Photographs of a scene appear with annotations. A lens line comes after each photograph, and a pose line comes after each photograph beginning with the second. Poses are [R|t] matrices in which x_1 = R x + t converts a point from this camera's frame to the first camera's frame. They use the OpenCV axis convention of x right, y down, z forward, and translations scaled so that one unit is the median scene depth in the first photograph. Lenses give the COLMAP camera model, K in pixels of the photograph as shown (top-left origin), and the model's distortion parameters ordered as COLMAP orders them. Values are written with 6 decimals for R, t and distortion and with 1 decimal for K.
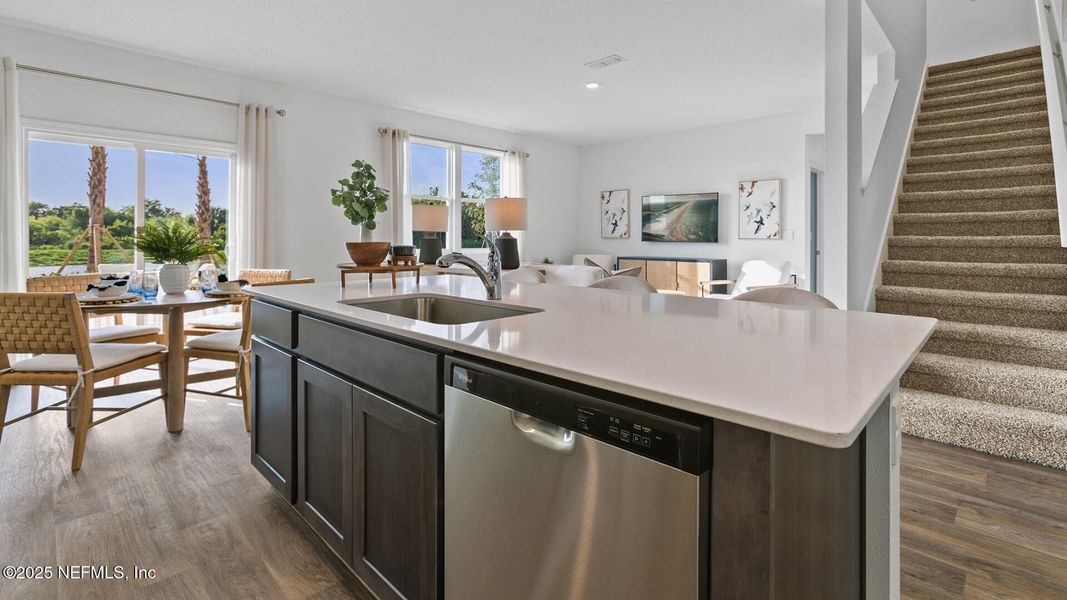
lens RADIAL K [[545.8, 0, 510.3], [0, 545.8, 238.1], [0, 0, 1]] dist [0.016509, 0.001972]
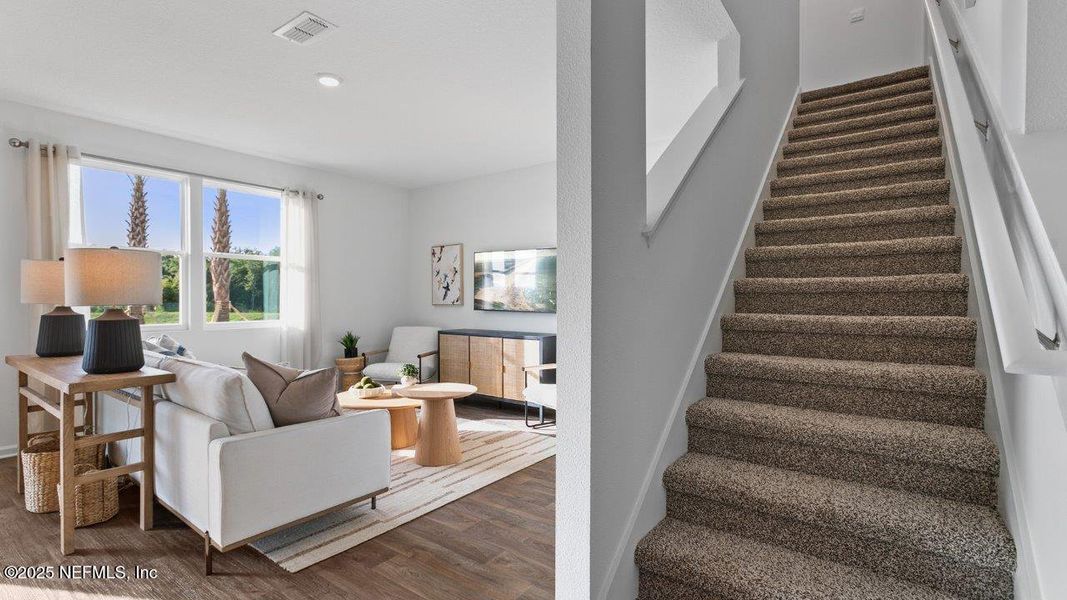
lens RADIAL K [[511.0, 0, 539.2], [0, 511.0, 299.8], [0, 0, 1]] dist [-0.000478, 0.006947]
pose [[0.991467, -0.002533, 0.130332, 0.269228], [0.001473, 0.999965, 0.008235, -0.016939], [-0.130349, -0.007972, 0.991436, 0.296836]]
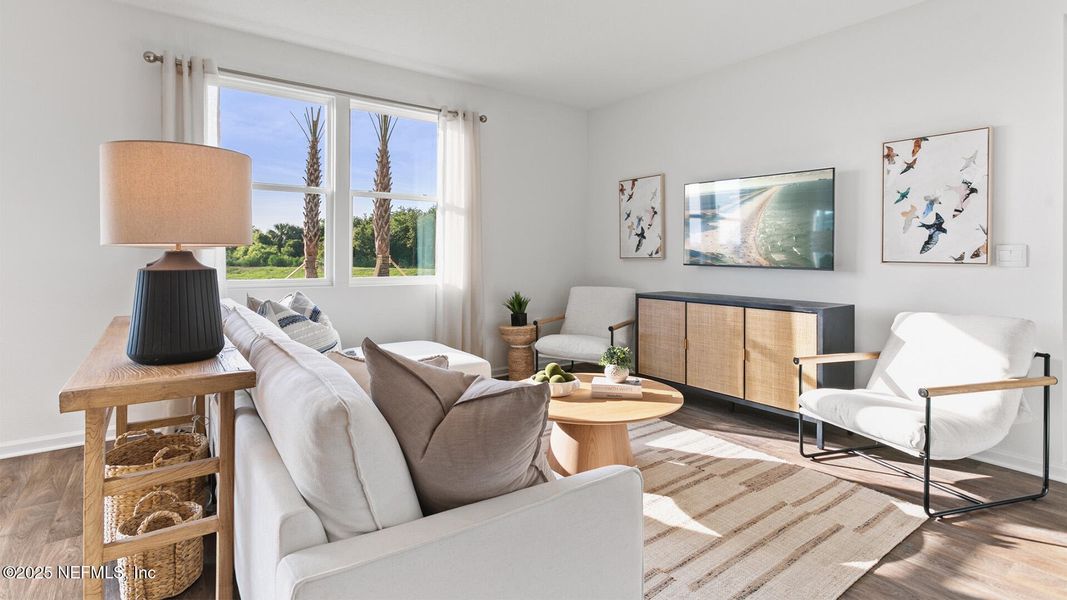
lens RADIAL K [[511.0, 0, 528.6], [0, 511.0, 253.6], [0, 0, 1]] dist [-0.000478, 0.006947]
pose [[0.986859, 0.000044, -0.161587, 0.190919], [-0.000274, 0.999999, -0.001400, -0.006126], [0.161586, 0.001426, 0.986858, 0.524771]]
